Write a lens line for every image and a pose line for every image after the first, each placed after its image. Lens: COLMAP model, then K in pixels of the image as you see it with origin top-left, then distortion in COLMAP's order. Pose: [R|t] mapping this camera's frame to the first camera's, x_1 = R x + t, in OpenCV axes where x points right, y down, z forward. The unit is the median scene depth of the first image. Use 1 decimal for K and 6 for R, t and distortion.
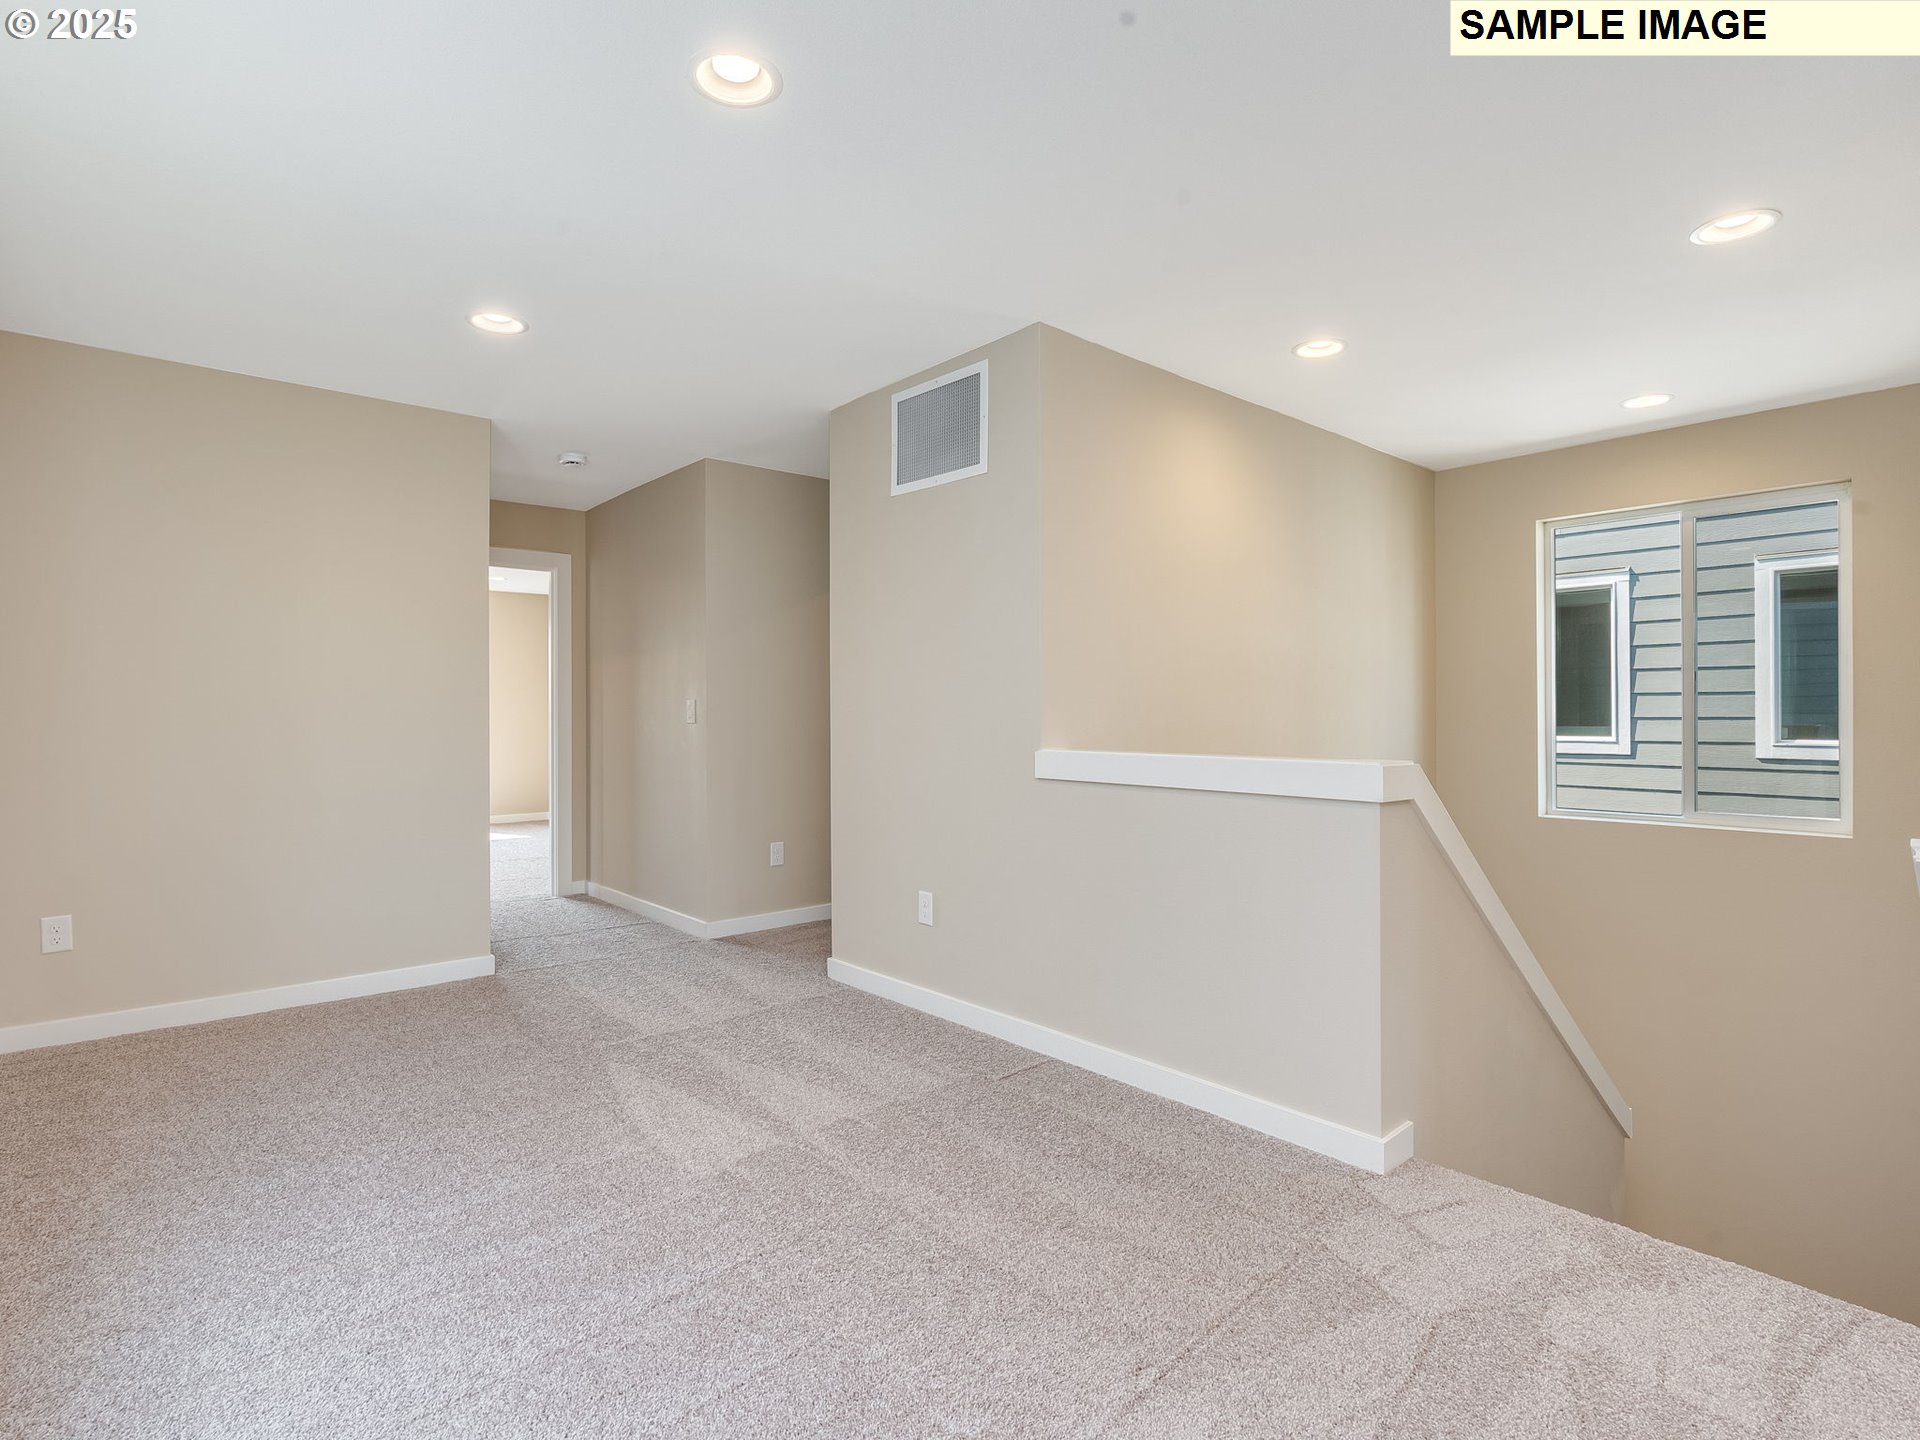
lens RADIAL K [[988.3, 0, 958.4], [0, 988.3, 713.0], [0, 0, 1]] dist [-0.001940, 0.000531]
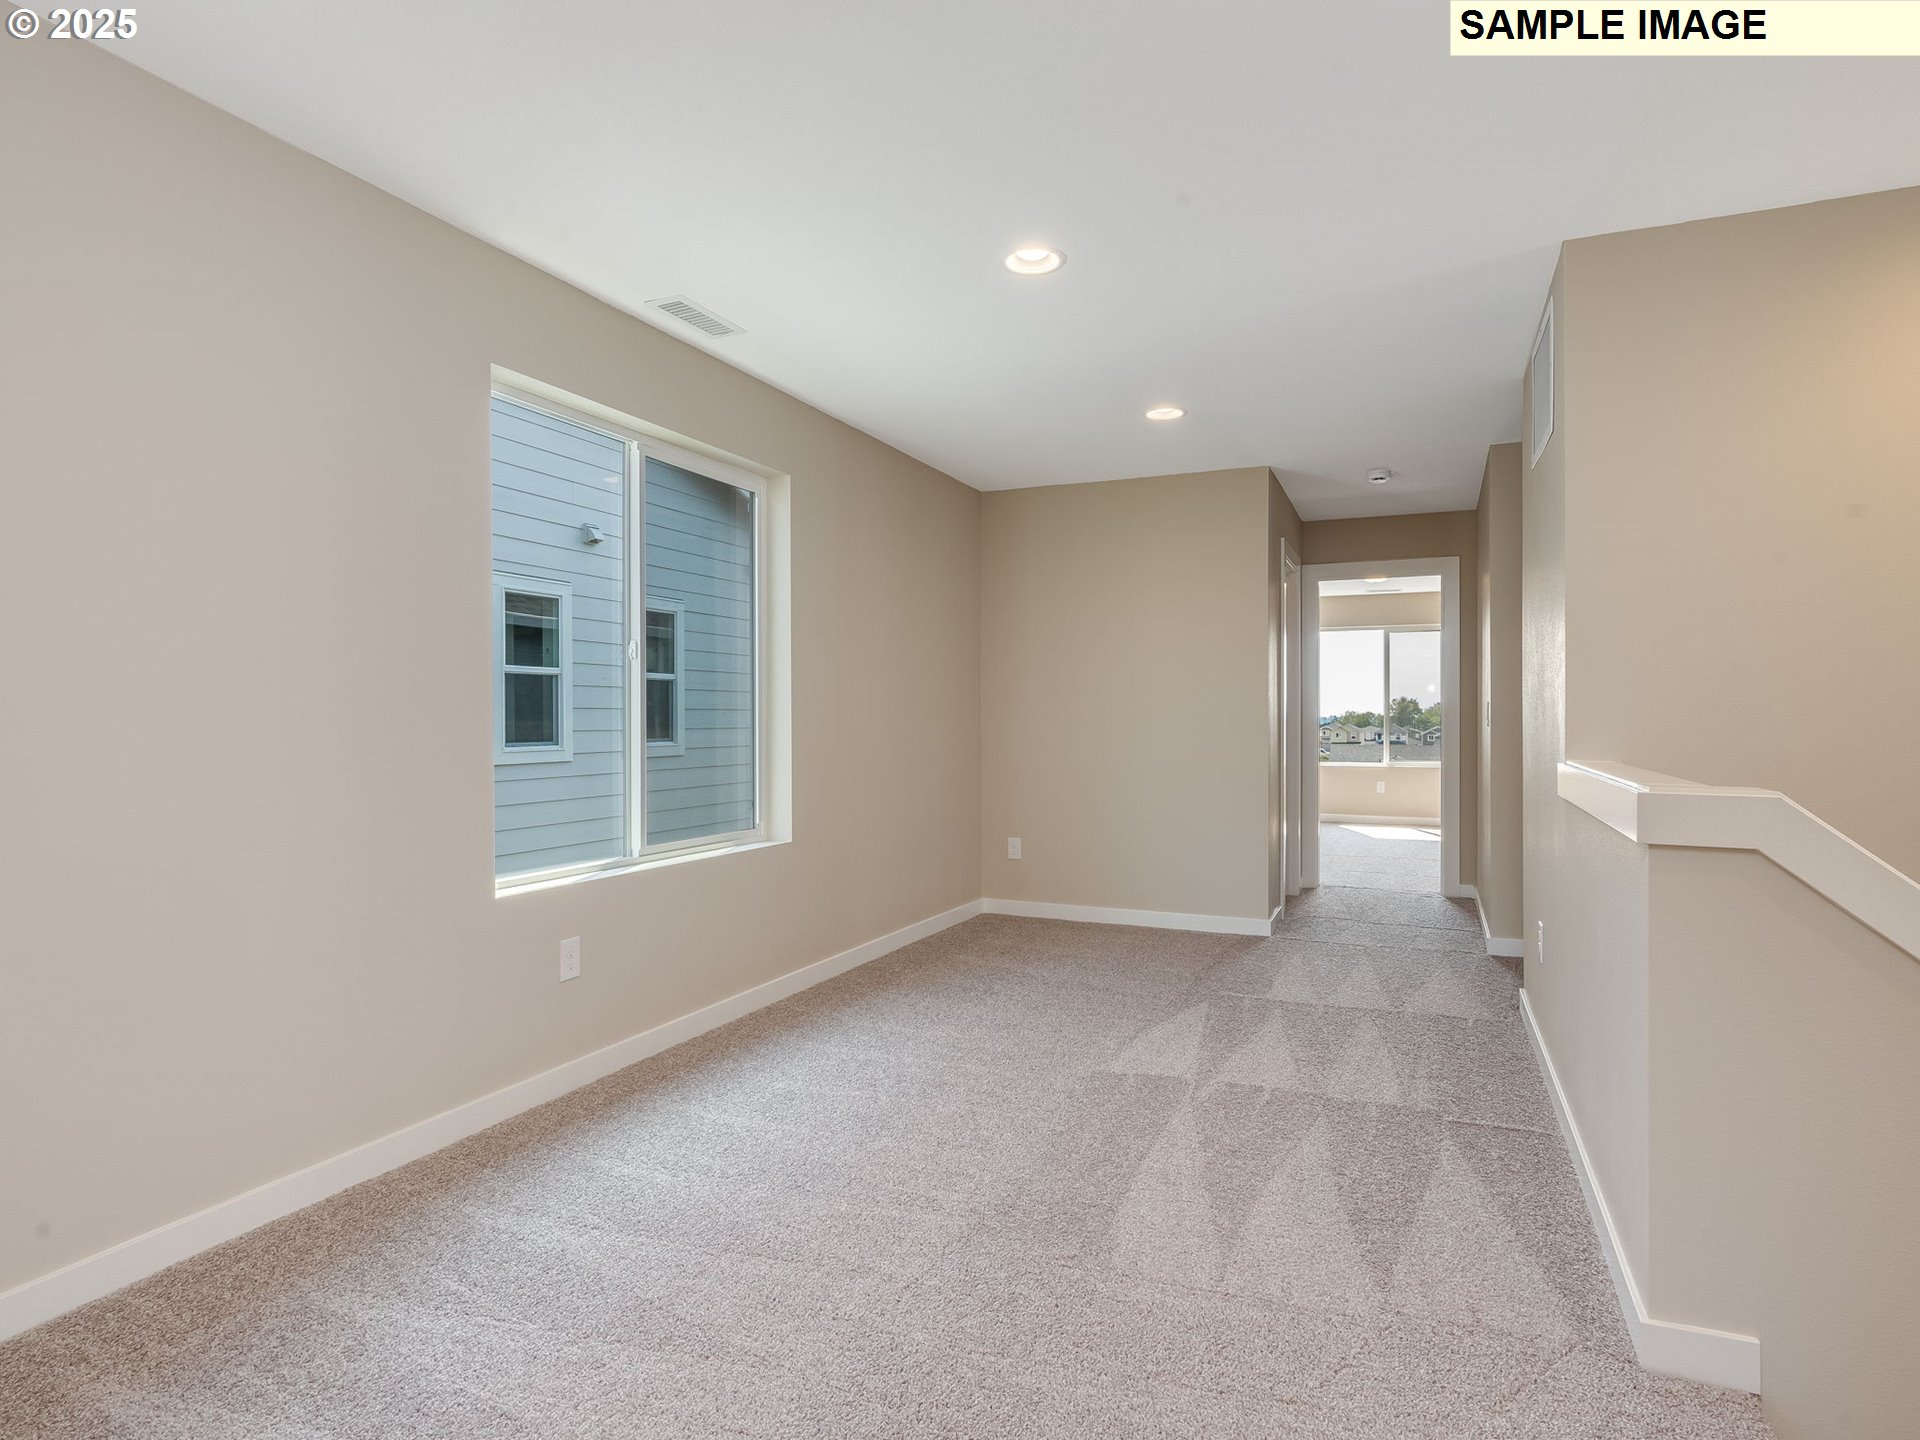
lens RADIAL K [[1049.3, 0, 957.4], [0, 1049.3, 727.5], [0, 0, 1]] dist [0.005427, 0.003520]
pose [[0.414235, 0.008520, -0.910130, 0.718870], [0.004179, 0.999928, 0.011262, -0.003726], [0.910160, -0.008469, 0.414169, 0.189030]]
